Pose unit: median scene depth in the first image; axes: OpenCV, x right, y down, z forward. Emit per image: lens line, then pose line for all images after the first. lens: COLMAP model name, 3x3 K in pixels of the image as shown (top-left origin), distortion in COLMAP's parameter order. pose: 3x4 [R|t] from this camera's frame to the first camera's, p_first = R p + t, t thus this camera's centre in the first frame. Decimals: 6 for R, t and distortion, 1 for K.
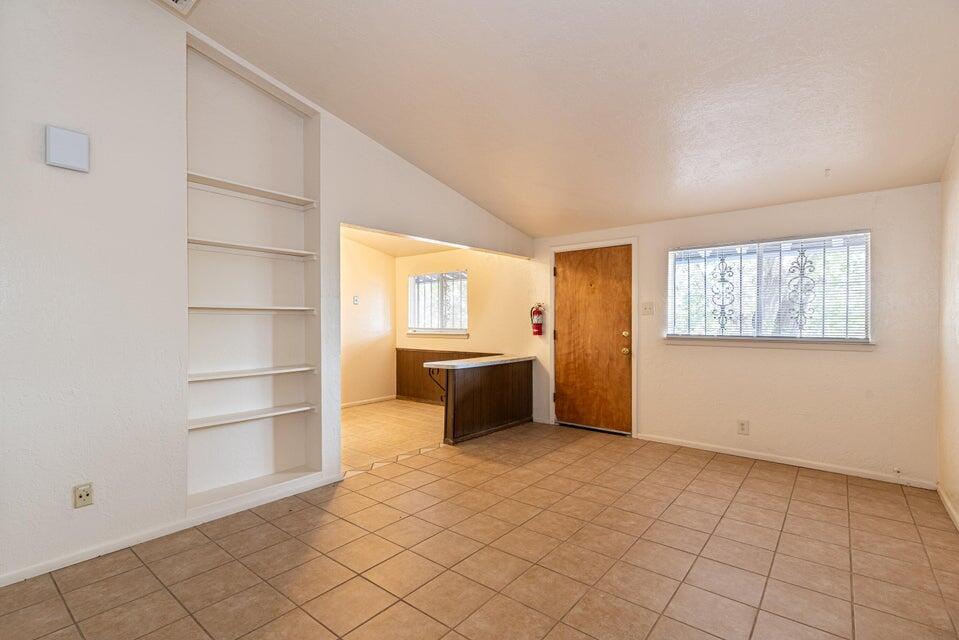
lens RADIAL K [[439.0, 0, 499.5], [0, 439.0, 320.9], [0, 0, 1]] dist [0.002760, 0.000080]
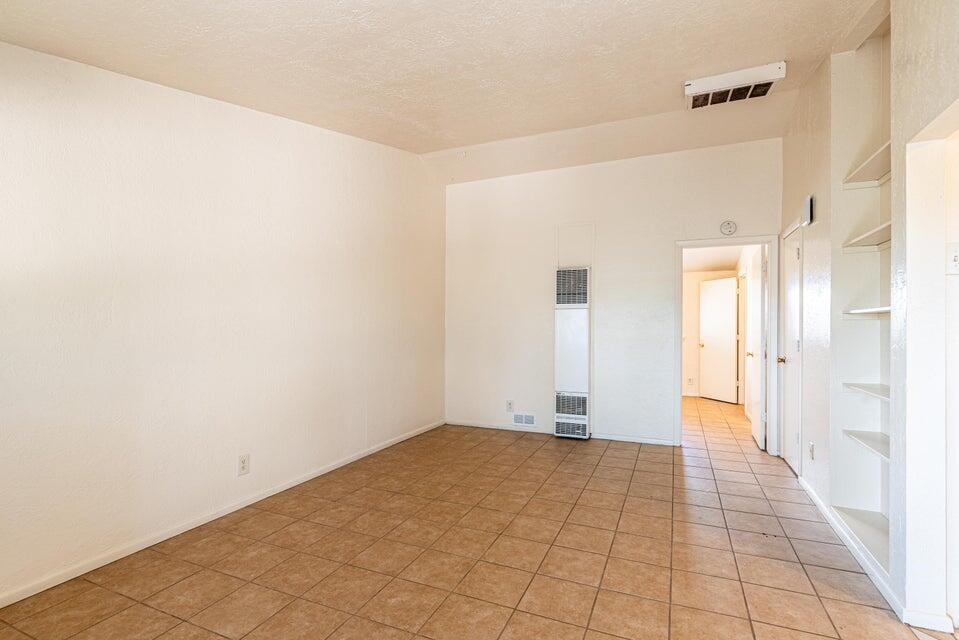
lens RADIAL K [[439.0, 0, 501.9], [0, 439.0, 325.9], [0, 0, 1]] dist [0.000349, 0.000008]
pose [[-0.961991, -0.001251, -0.273078, 0.187543], [-0.000194, 0.999992, -0.003898, 0.001143], [0.273080, -0.003697, -0.961984, 1.003349]]
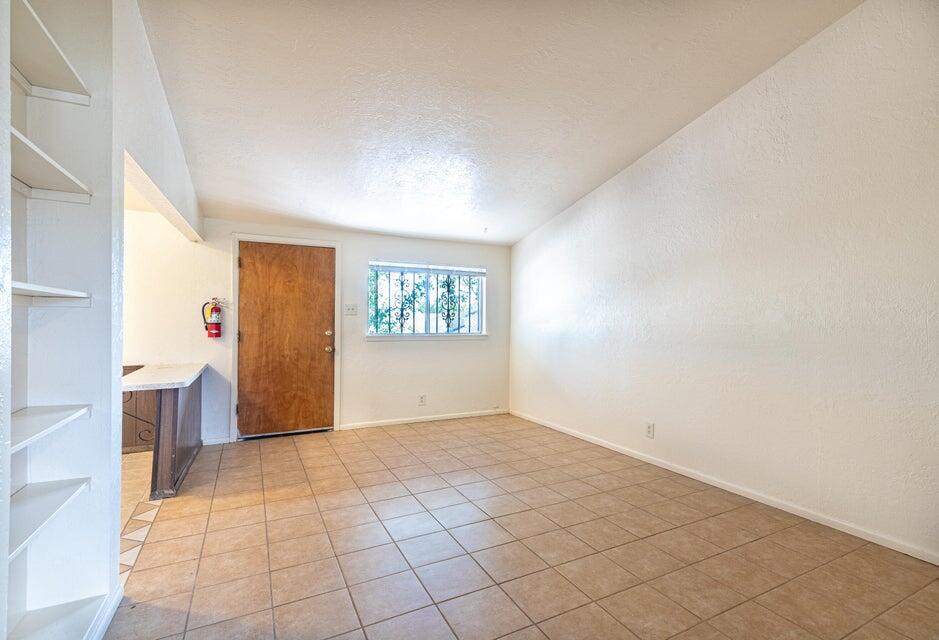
lens RADIAL K [[435.6, 0, 469.5], [0, 435.6, 320.0], [0, 0, 1]] dist [0.012392, -0.000131]
pose [[0.428754, 0.005157, 0.903406, -0.498131], [-0.006150, 0.999977, -0.002789, -0.000352], [-0.903400, -0.004360, 0.428776, 0.251494]]
